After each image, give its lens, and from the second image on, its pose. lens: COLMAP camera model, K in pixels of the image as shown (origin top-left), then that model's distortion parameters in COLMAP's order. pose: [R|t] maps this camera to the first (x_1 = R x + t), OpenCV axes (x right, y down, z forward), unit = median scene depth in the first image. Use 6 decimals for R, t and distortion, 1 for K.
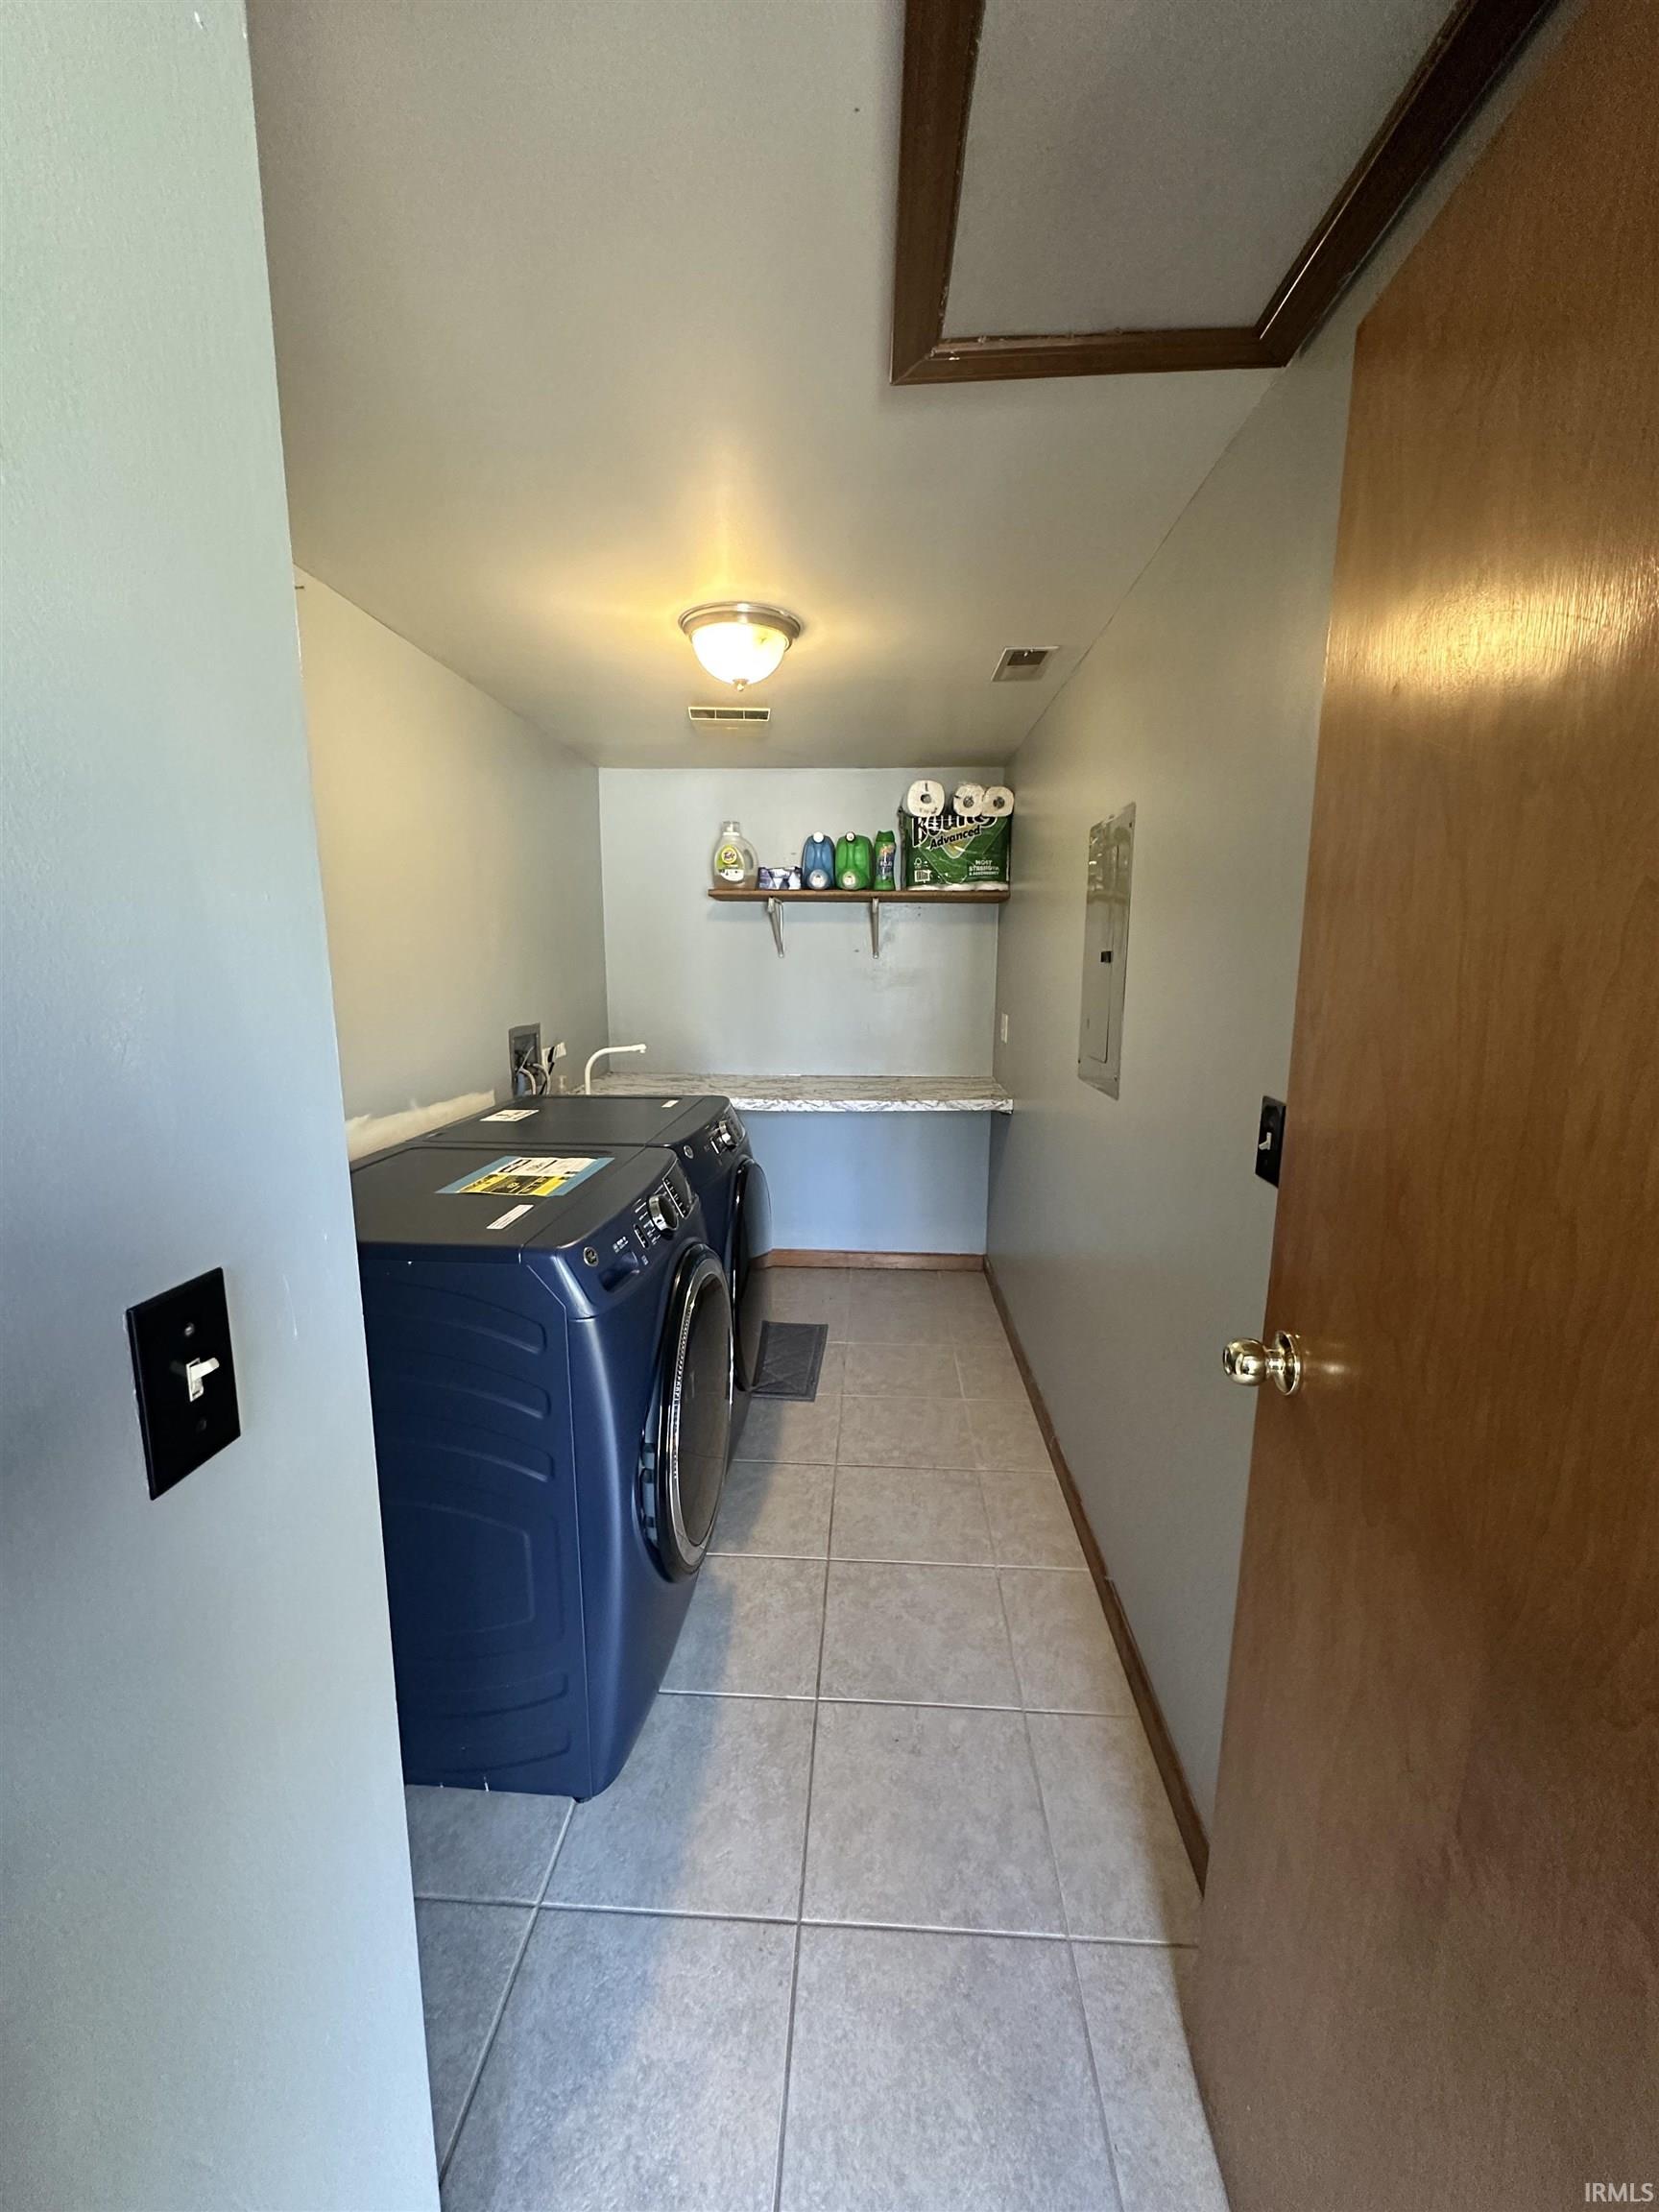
lens RADIAL K [[880.8, 0, 826.6], [0, 880.8, 1106.1], [0, 0, 1]] dist [-0.002877, 0.000453]
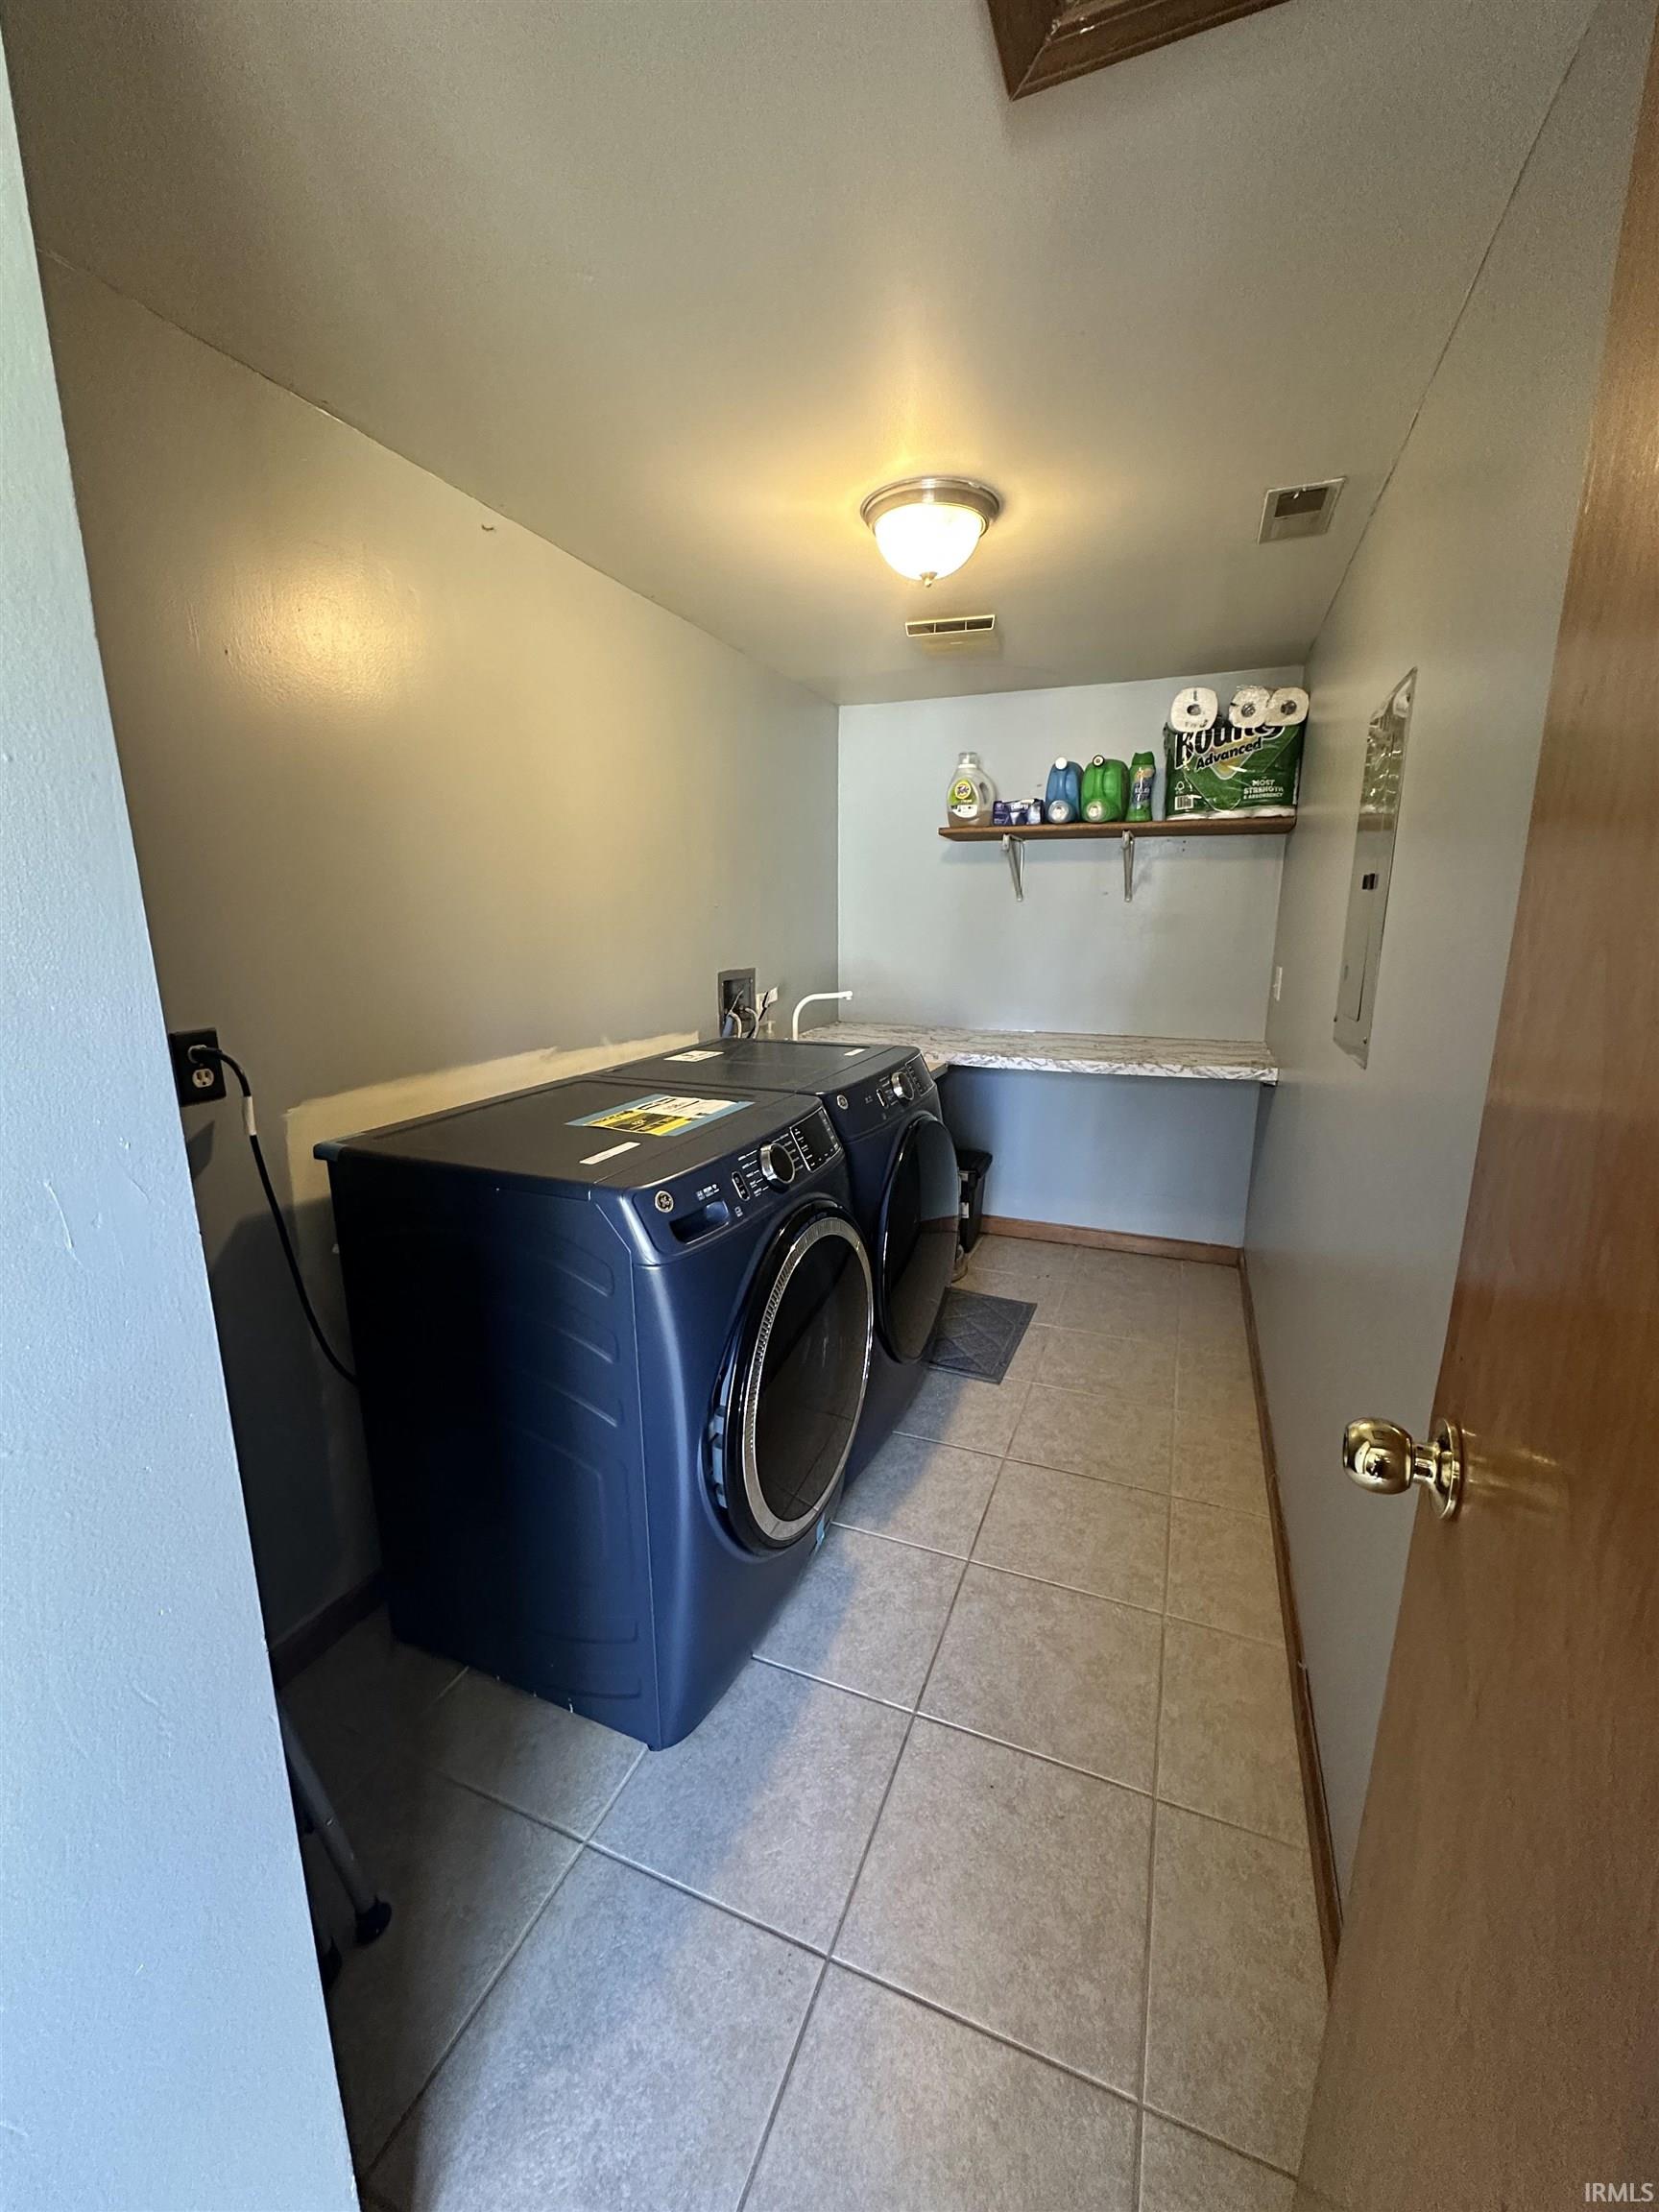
lens RADIAL K [[880.8, 0, 828.8], [0, 880.8, 1106.1], [0, 0, 1]] dist [-0.002877, 0.000453]
pose [[0.944746, 0.064556, -0.321383, 0.129078], [-0.049779, 0.997300, 0.053993, 0.006792], [0.324001, -0.035011, 0.945409, 0.115471]]
